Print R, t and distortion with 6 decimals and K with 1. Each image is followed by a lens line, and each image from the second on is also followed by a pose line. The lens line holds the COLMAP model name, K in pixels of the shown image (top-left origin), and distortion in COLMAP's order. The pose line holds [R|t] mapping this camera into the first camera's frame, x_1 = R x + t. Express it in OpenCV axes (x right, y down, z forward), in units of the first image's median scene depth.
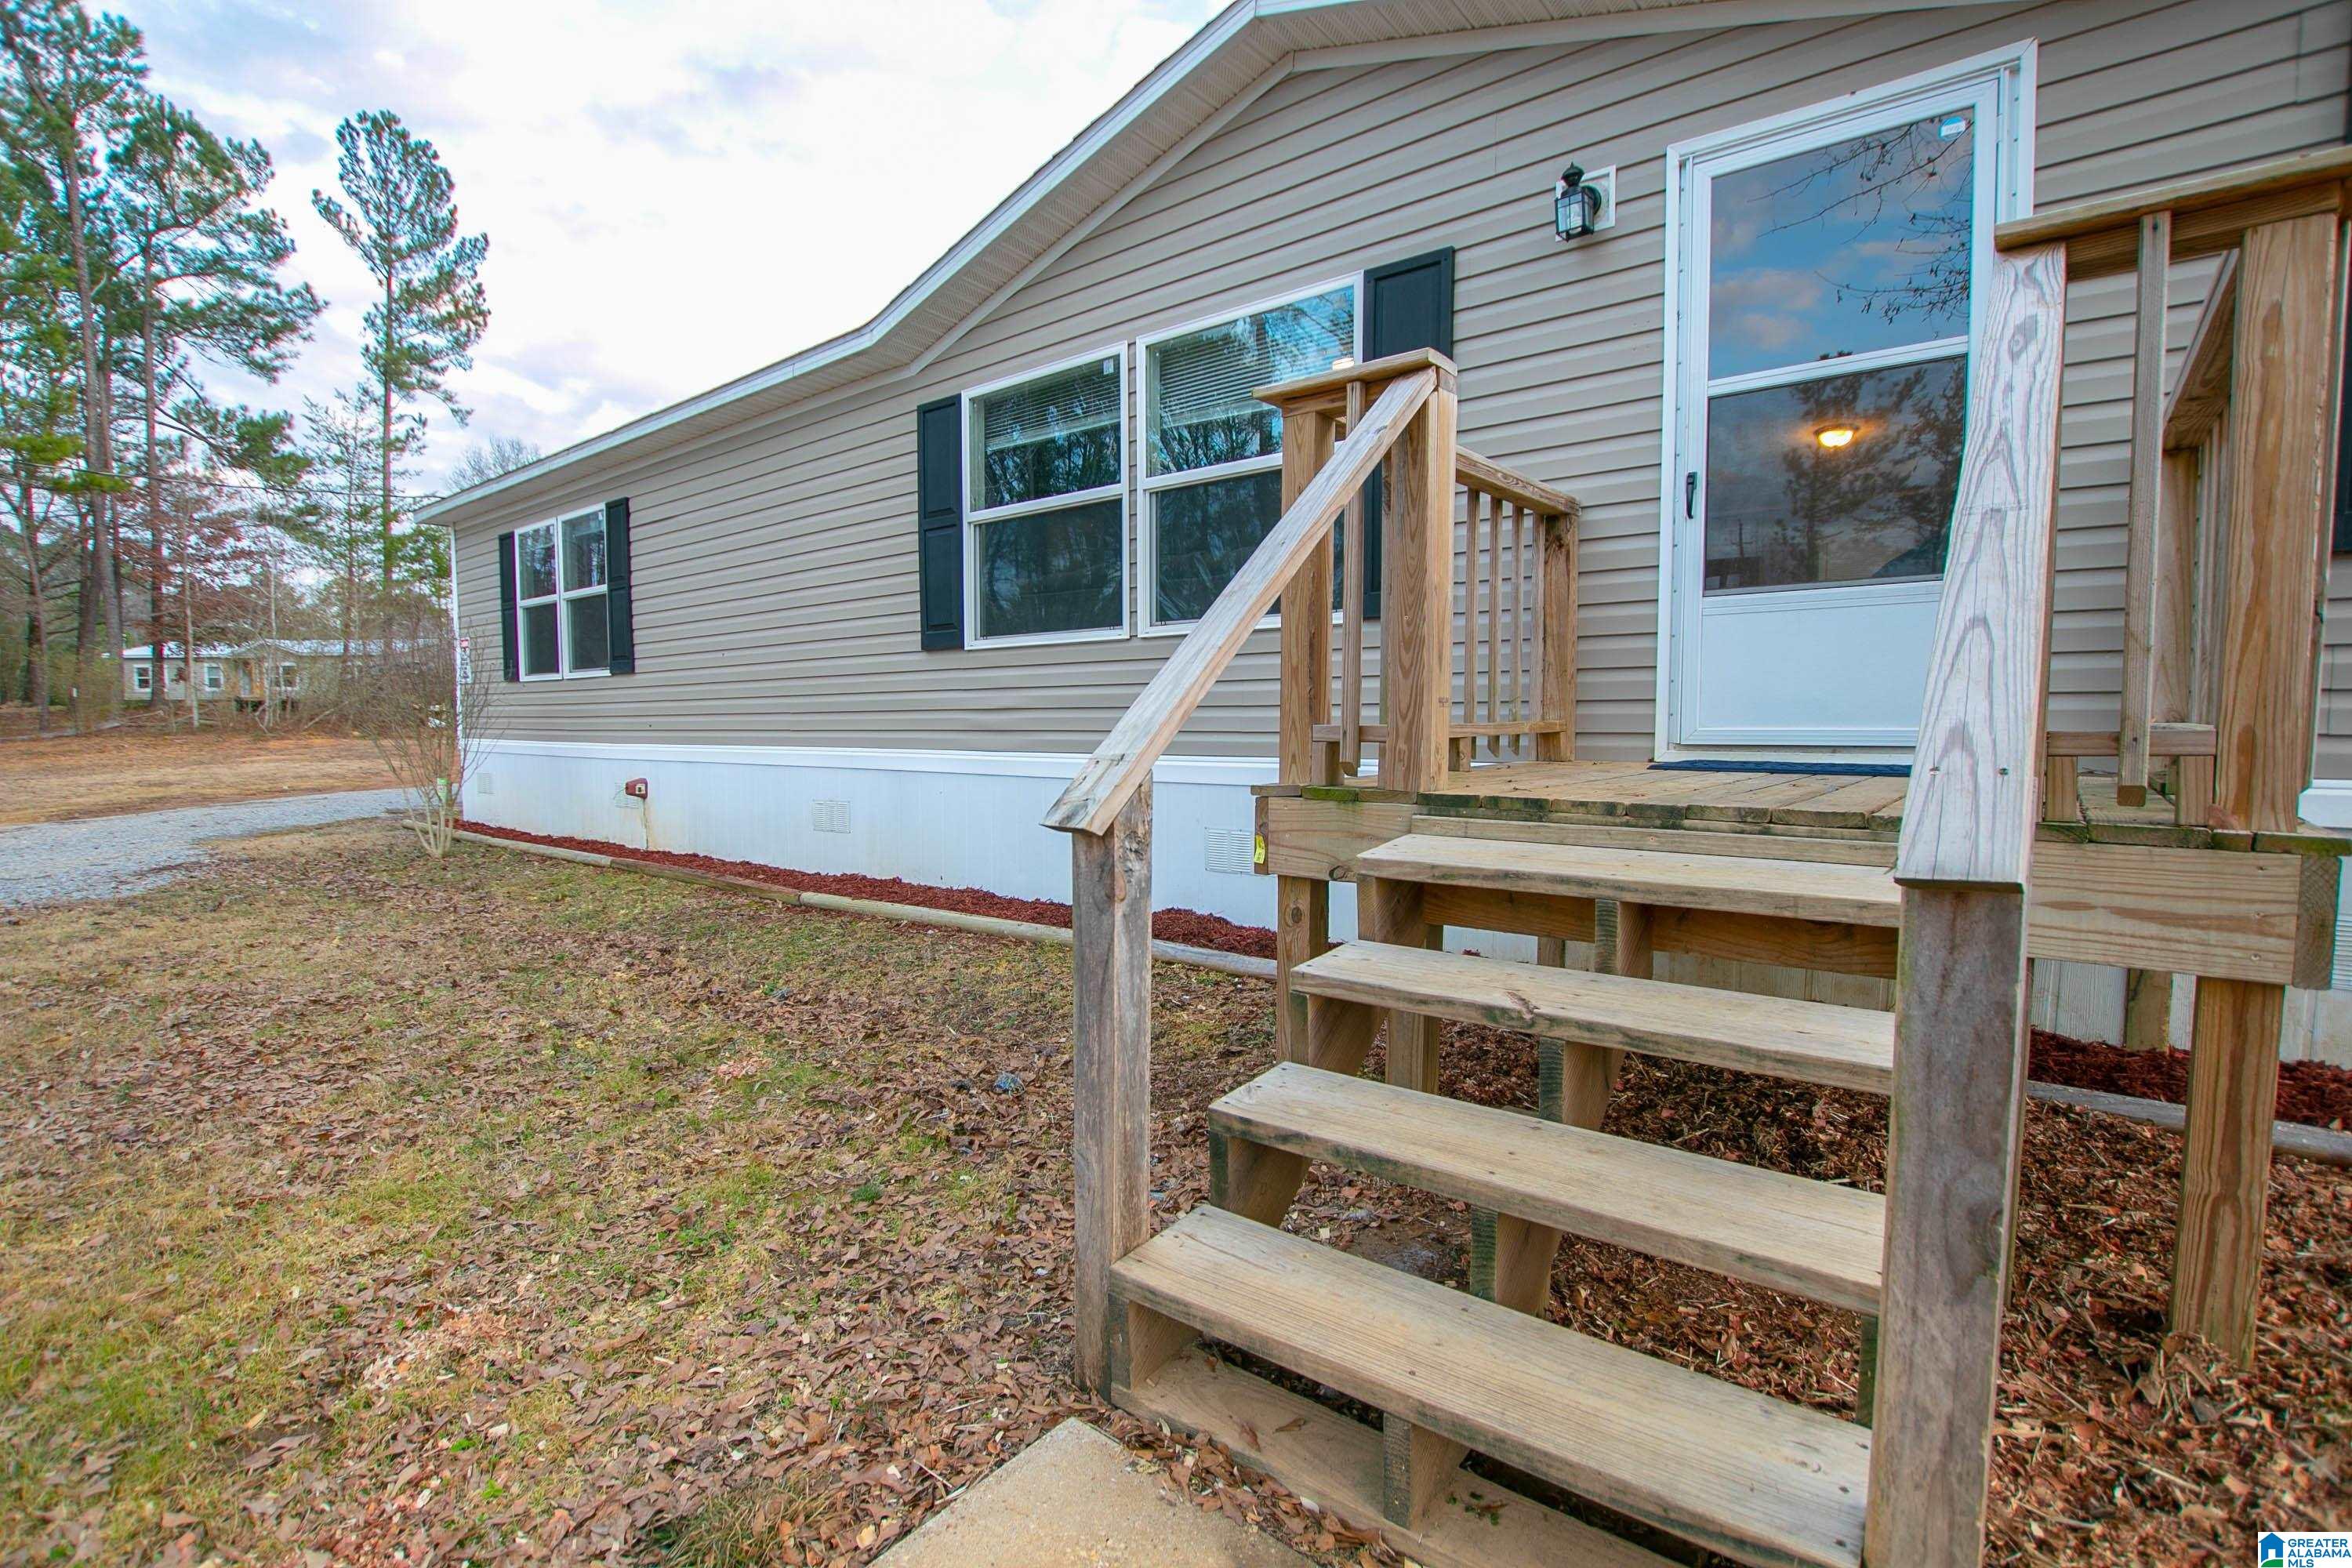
lens RADIAL K [[1097.2, 0, 1169.5], [0, 1097.2, 805.5], [0, 0, 1]] dist [-0.025204, -0.000264]
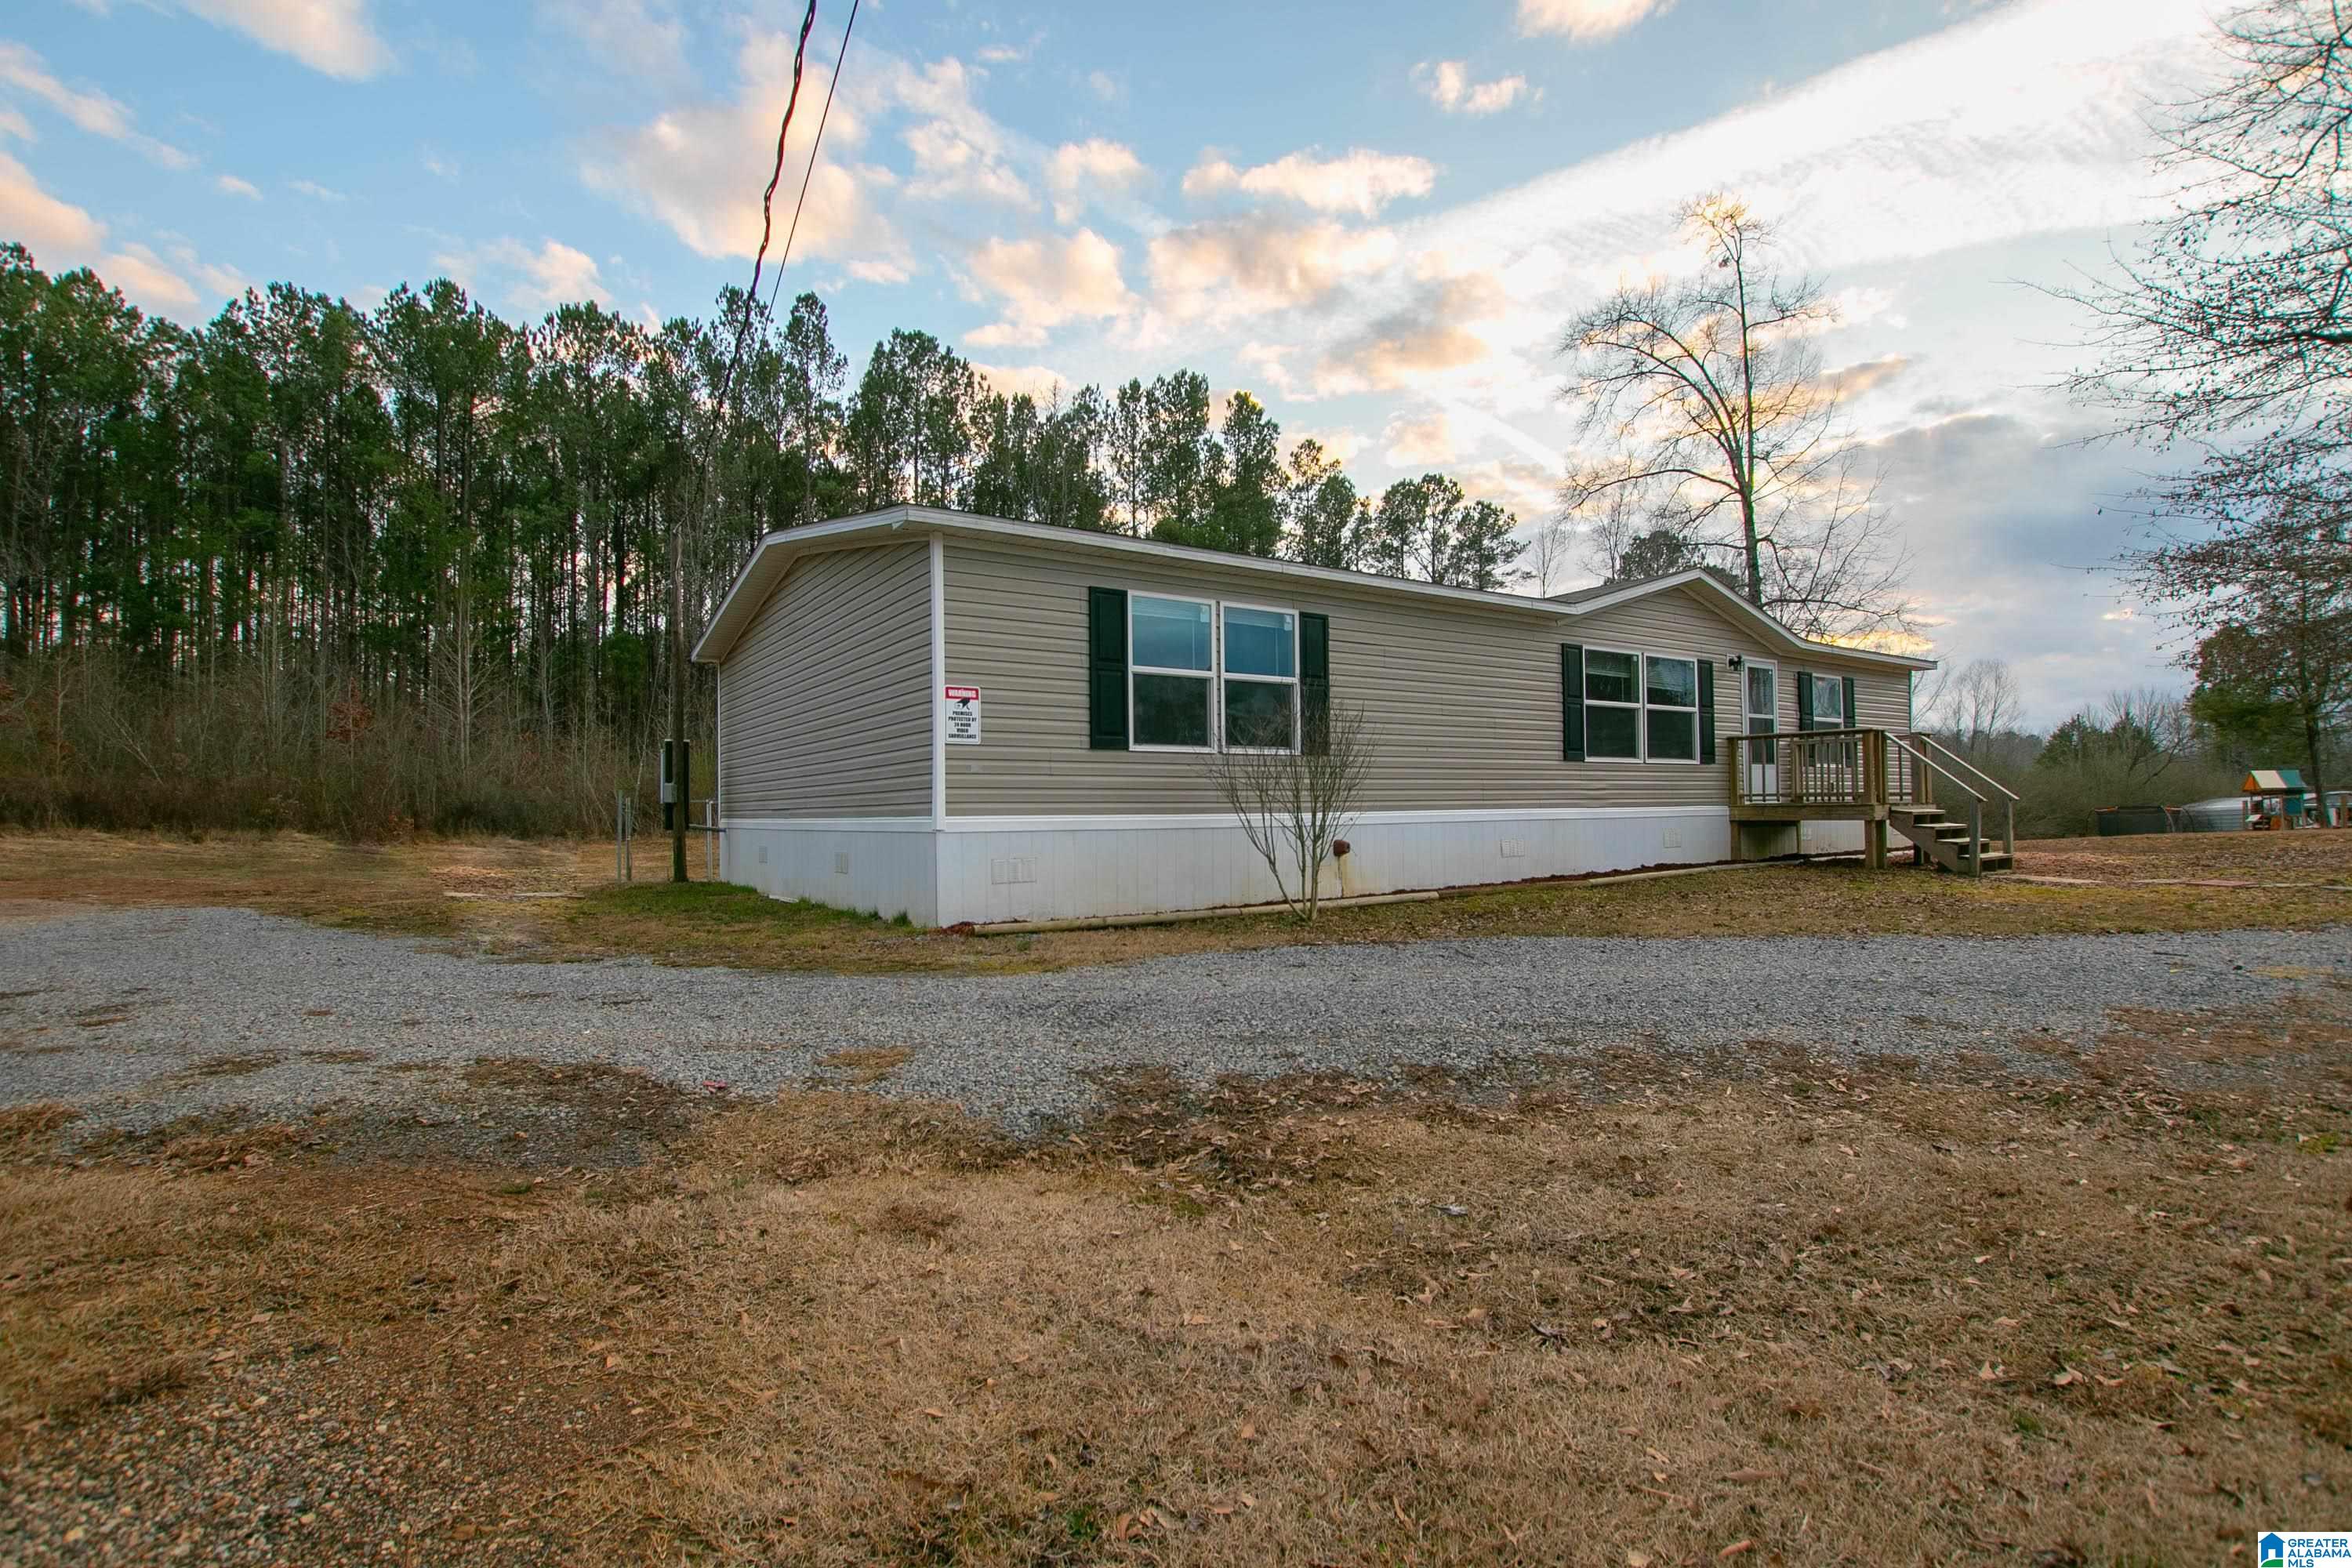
lens RADIAL K [[878.5, 0, 1168.9], [0, 878.5, 780.3], [0, 0, 1]] dist [-0.010745, -0.000038]
pose [[0.374737, -0.005859, 0.927113, -0.367142], [0.058695, 0.998124, -0.017417, -0.021416], [-0.925271, 0.060943, 0.374378, 0.193313]]
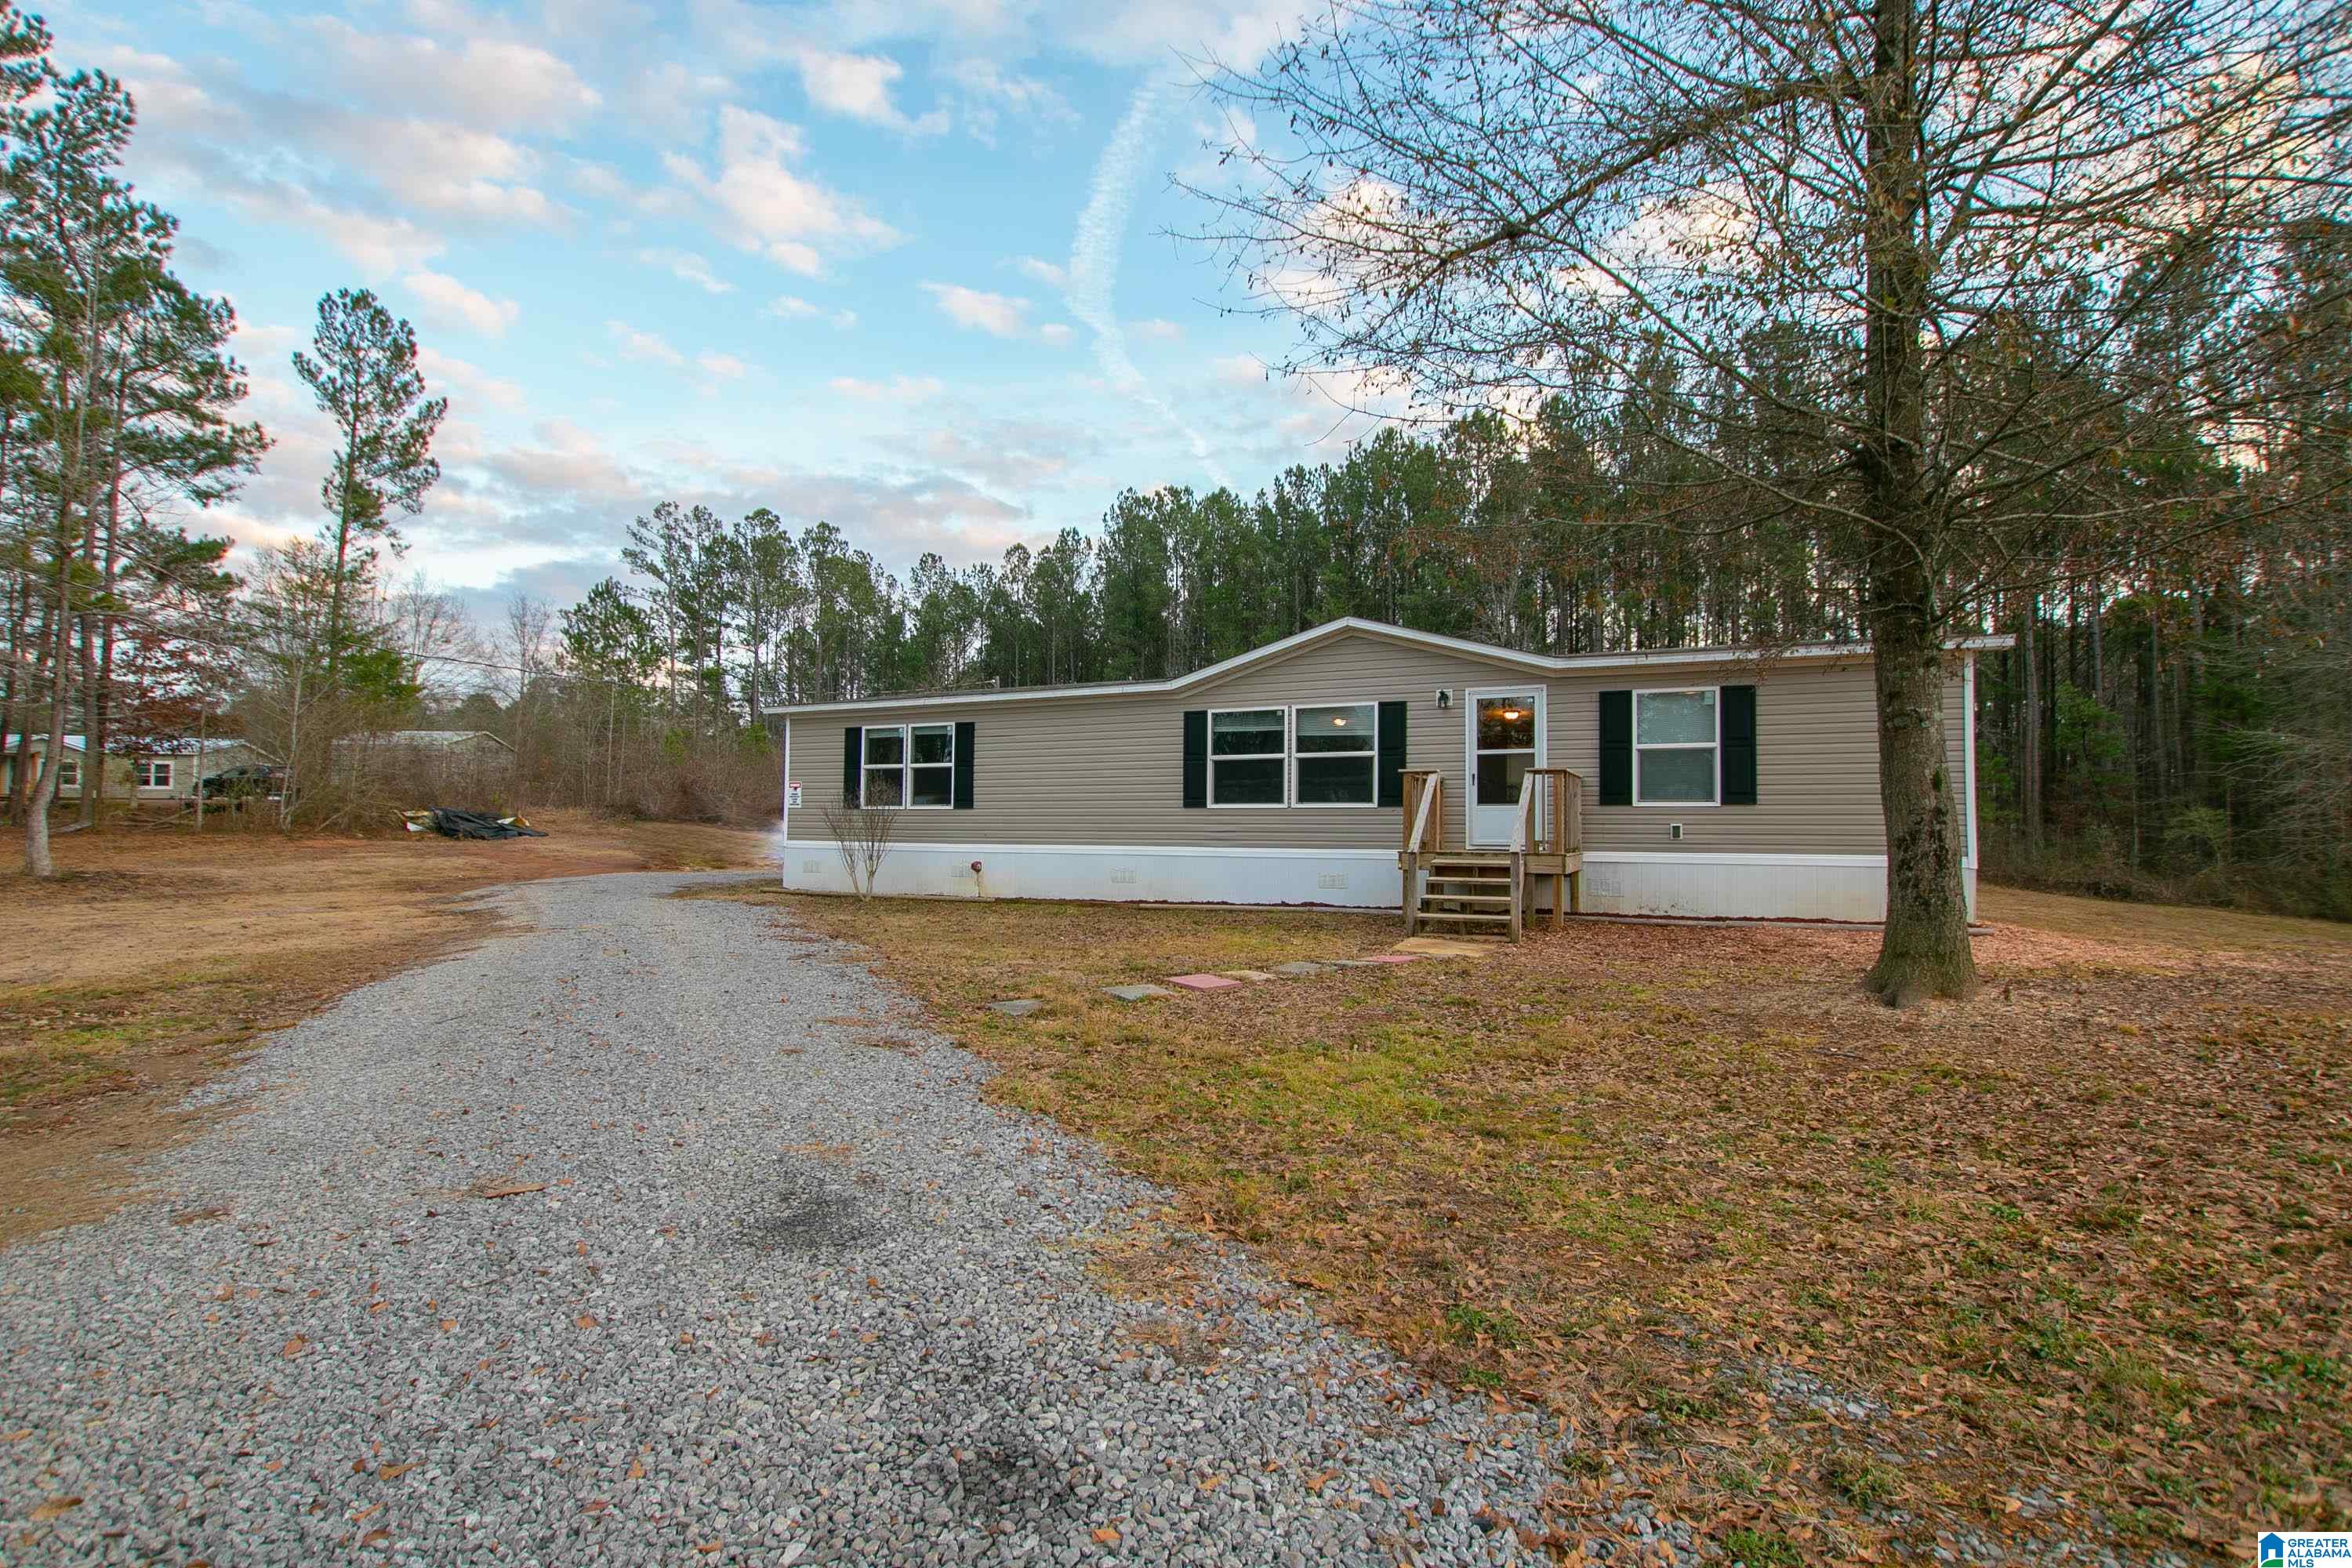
lens RADIAL K [[1097.2, 0, 1183.2], [0, 1097.2, 785.5], [0, 0, 1]] dist [-0.025204, -0.000264]
pose [[0.972082, 0.018710, 0.233893, -0.147066], [0.009067, 0.993076, -0.117124, 0.018515], [-0.234465, 0.115975, 0.965182, -0.257361]]
